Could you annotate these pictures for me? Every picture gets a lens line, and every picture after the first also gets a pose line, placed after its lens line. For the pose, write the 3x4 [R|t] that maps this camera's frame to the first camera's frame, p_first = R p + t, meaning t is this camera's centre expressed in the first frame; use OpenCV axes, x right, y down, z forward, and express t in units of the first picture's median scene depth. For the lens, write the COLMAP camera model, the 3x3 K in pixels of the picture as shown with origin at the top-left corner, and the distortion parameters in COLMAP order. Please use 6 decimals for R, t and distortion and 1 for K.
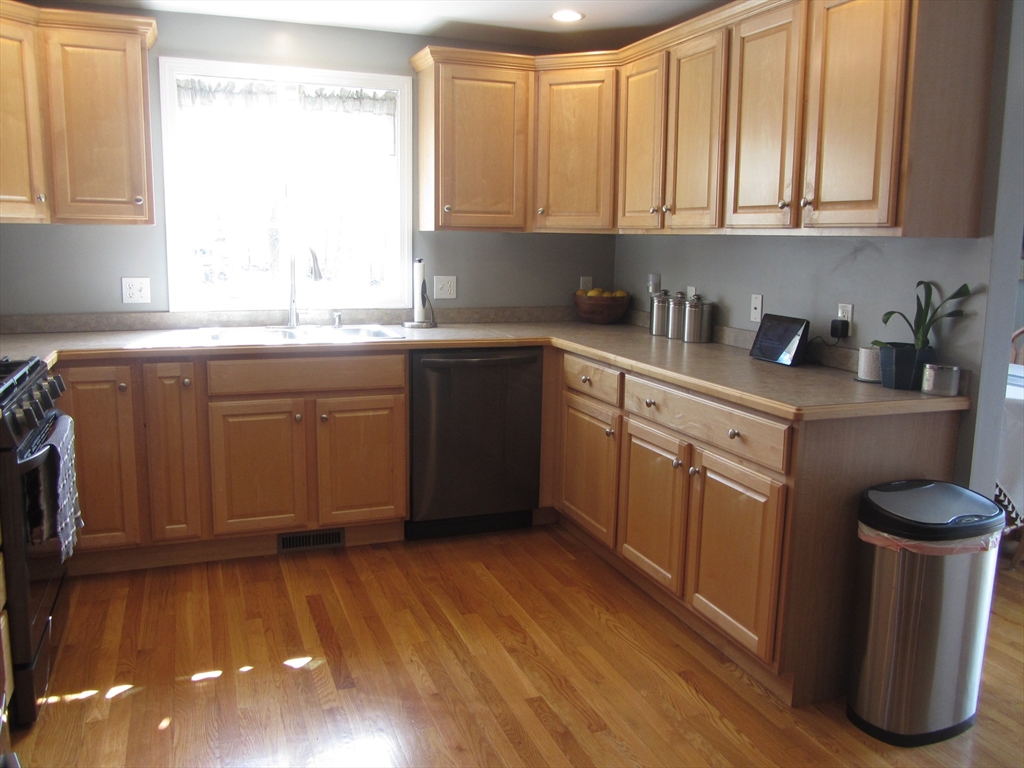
lens RADIAL K [[856.1, 0, 513.1], [0, 856.1, 378.6], [0, 0, 1]] dist [-0.032606, 0.025546]
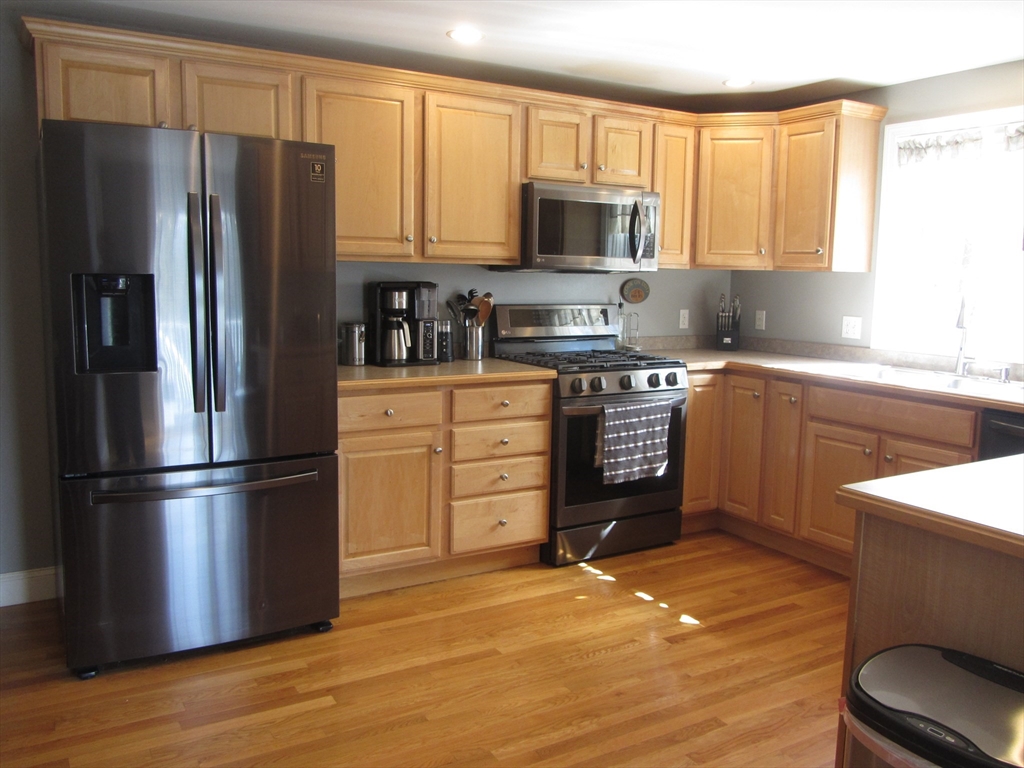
lens RADIAL K [[856.1, 0, 513.2], [0, 856.1, 385.4], [0, 0, 1]] dist [-0.032606, 0.025546]
pose [[0.180342, 0.120247, -0.976226, 0.728324], [-0.179500, 0.979856, 0.087534, -0.051755], [0.967087, 0.159447, 0.198293, 0.383553]]
